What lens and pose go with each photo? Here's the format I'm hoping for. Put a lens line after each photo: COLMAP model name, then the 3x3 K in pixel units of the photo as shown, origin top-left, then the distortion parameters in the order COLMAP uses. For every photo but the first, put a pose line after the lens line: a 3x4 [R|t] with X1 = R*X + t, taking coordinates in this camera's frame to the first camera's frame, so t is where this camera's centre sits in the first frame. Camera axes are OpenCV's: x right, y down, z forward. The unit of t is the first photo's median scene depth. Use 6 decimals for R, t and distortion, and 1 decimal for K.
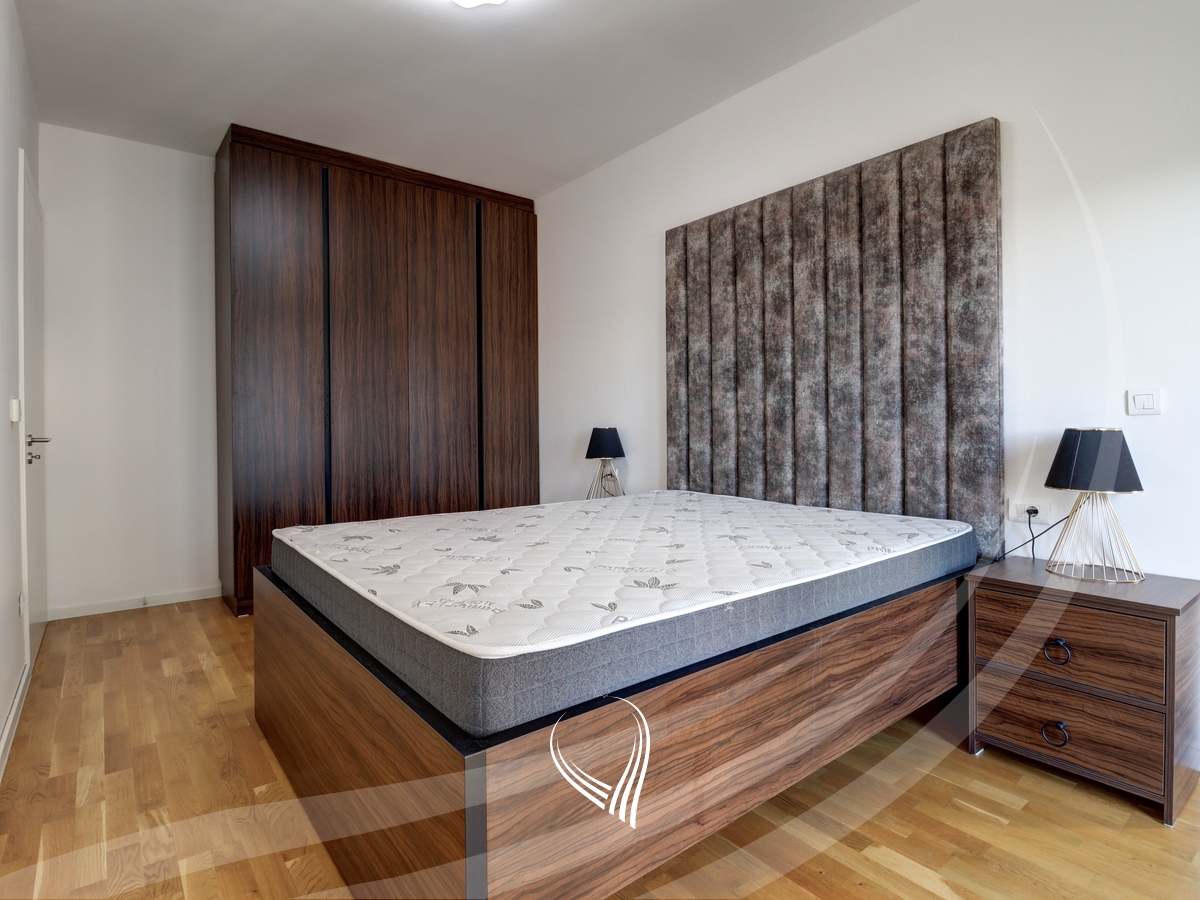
lens RADIAL K [[637.6, 0, 597.7], [0, 637.6, 431.1], [0, 0, 1]] dist [-0.000611, -0.000711]
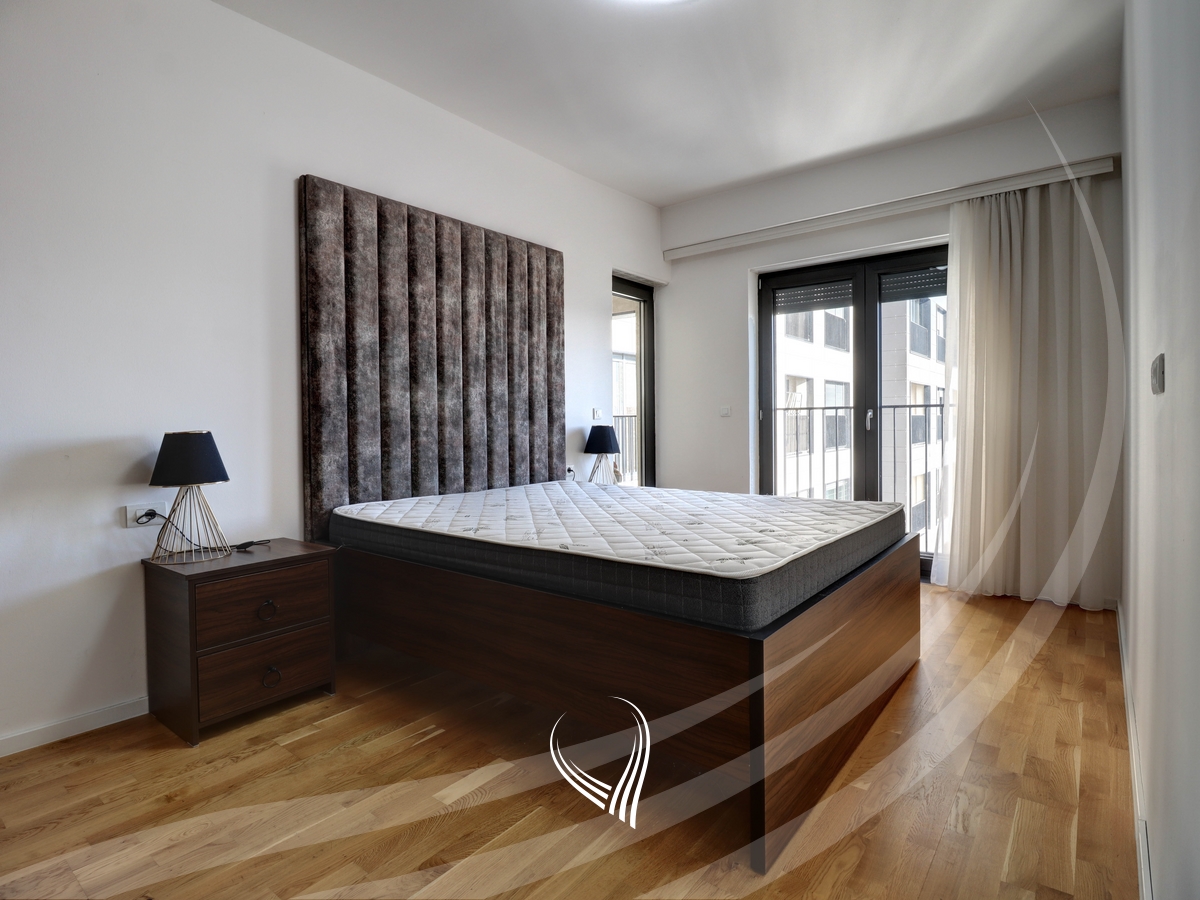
lens RADIAL K [[637.6, 0, 597.7], [0, 637.6, 431.1], [0, 0, 1]] dist [-0.000611, -0.000711]
pose [[-0.242313, -0.008750, 0.970159, -0.878109], [0.016222, 0.999783, 0.013069, -0.009738], [-0.970062, 0.018905, -0.242119, 1.031766]]
